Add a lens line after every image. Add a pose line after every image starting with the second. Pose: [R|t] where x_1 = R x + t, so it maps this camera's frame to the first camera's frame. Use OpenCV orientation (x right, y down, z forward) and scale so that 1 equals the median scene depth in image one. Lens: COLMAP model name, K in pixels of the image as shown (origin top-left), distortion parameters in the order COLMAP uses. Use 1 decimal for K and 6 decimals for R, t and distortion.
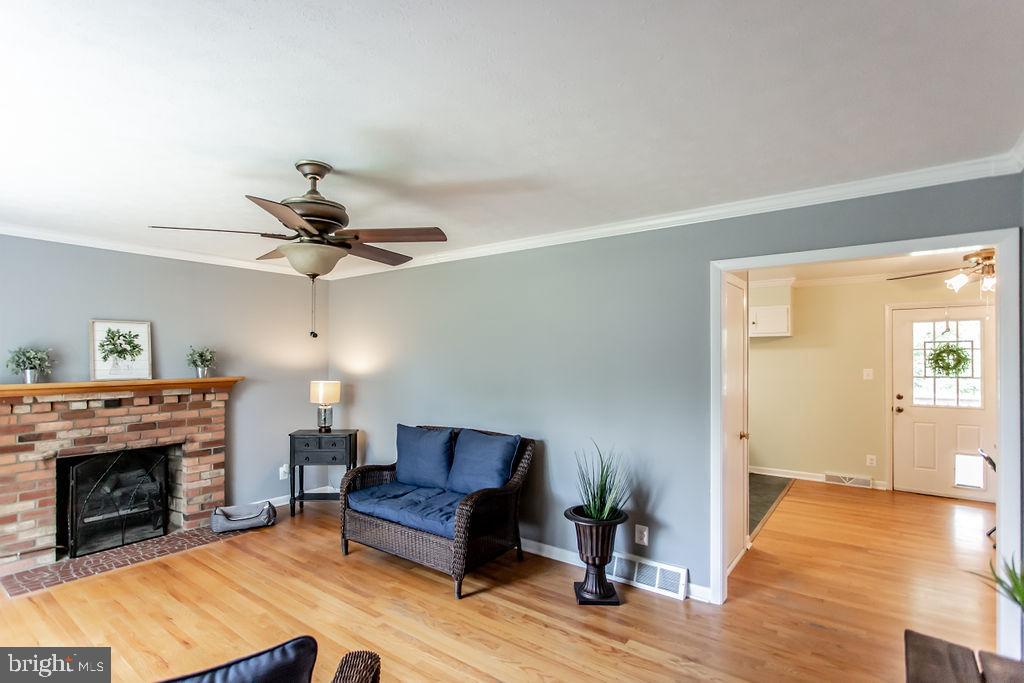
lens RADIAL K [[500.2, 0, 504.5], [0, 500.2, 358.1], [0, 0, 1]] dist [-0.011948, 0.005458]
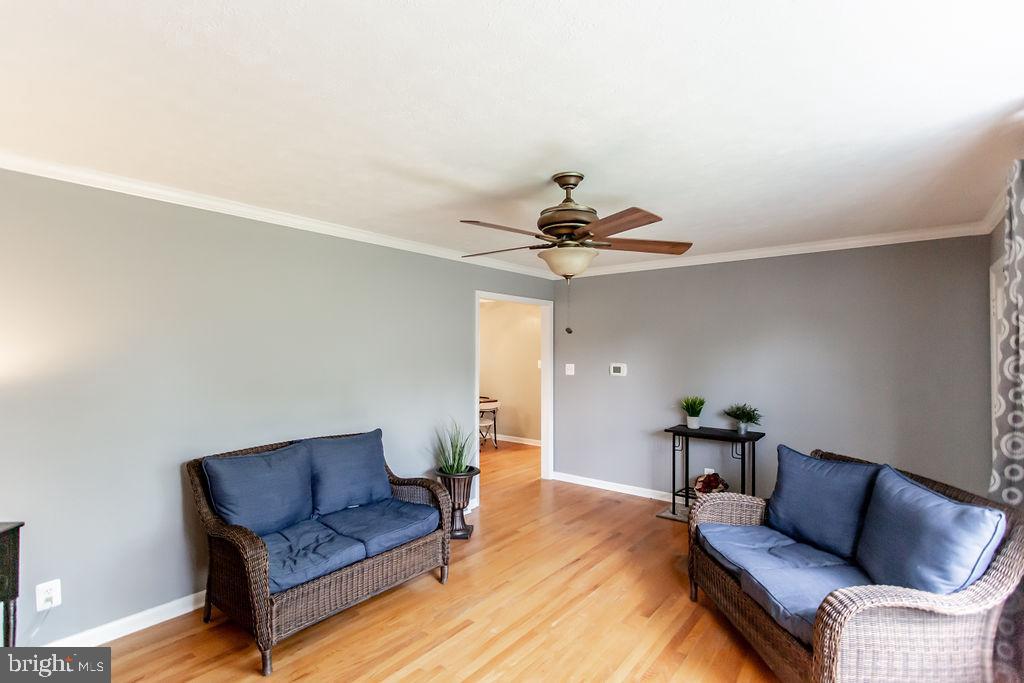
lens RADIAL K [[486.3, 0, 508.1], [0, 486.3, 345.7], [0, 0, 1]] dist [-0.011990, 0.004971]
pose [[0.028941, 0.011764, 0.999512, -1.130285], [-0.001487, 0.999930, -0.011726, -0.000733], [-0.999580, -0.001147, 0.028957, 0.858834]]
